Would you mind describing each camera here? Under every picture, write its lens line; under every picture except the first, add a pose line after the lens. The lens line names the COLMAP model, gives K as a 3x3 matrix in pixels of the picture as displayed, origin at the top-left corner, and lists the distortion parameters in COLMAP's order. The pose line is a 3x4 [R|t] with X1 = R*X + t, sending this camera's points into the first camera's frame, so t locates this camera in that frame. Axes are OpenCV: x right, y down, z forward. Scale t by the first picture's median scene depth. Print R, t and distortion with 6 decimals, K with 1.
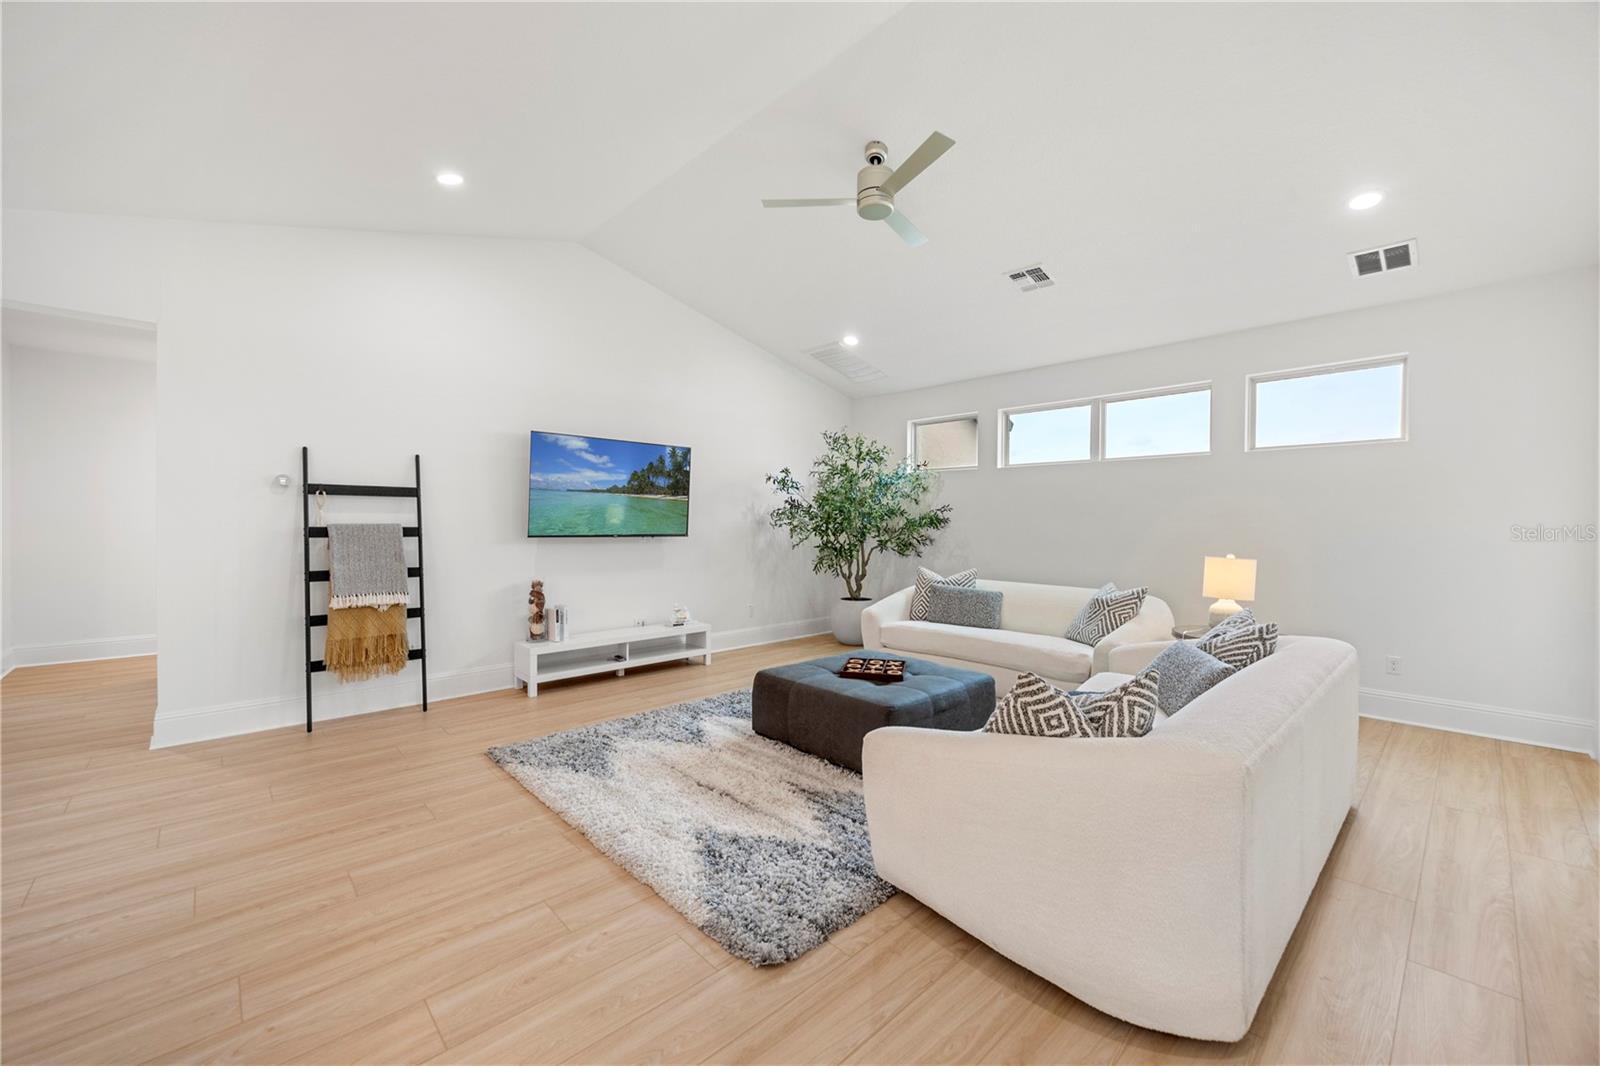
lens RADIAL K [[629.3, 0, 797.1], [0, 629.3, 535.3], [0, 0, 1]] dist [-0.001360, -0.000061]
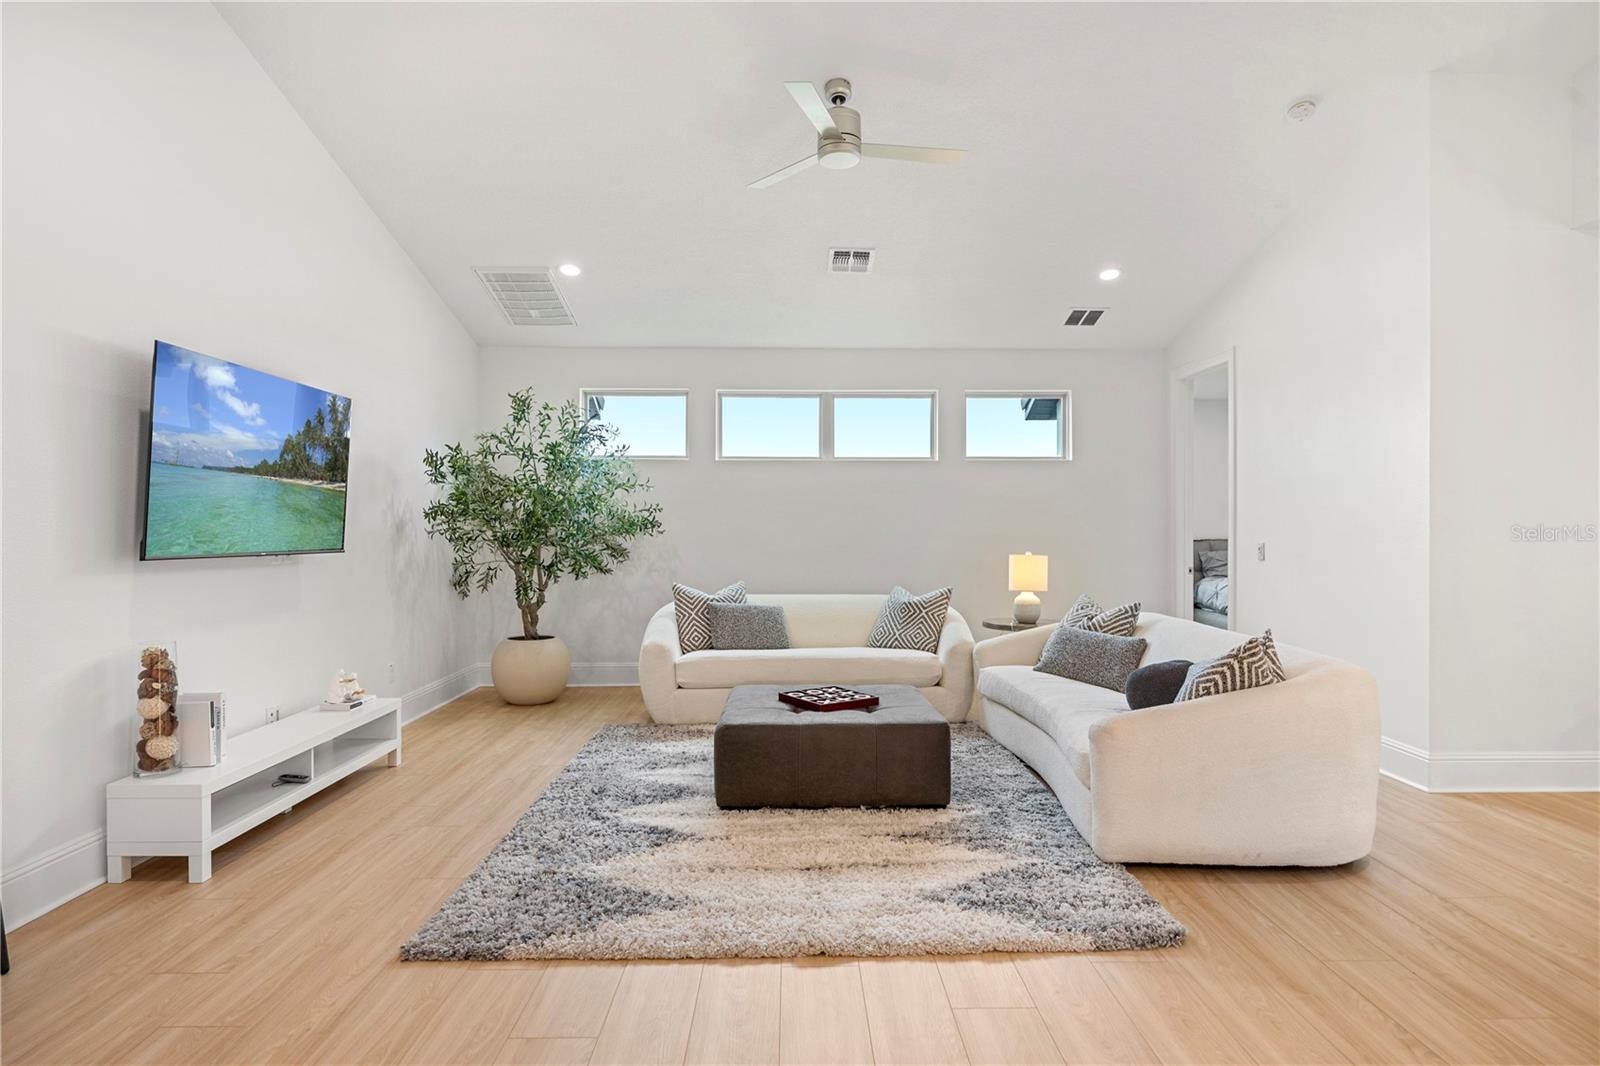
lens RADIAL K [[880.7, 0, 800.8], [0, 880.7, 527.8], [0, 0, 1]] dist [-0.001367, -0.000731]
pose [[0.675805, -0.006154, 0.737055, -0.573297], [0.022216, 0.999681, -0.012023, -0.002213], [-0.736746, 0.024499, 0.675726, 0.167052]]
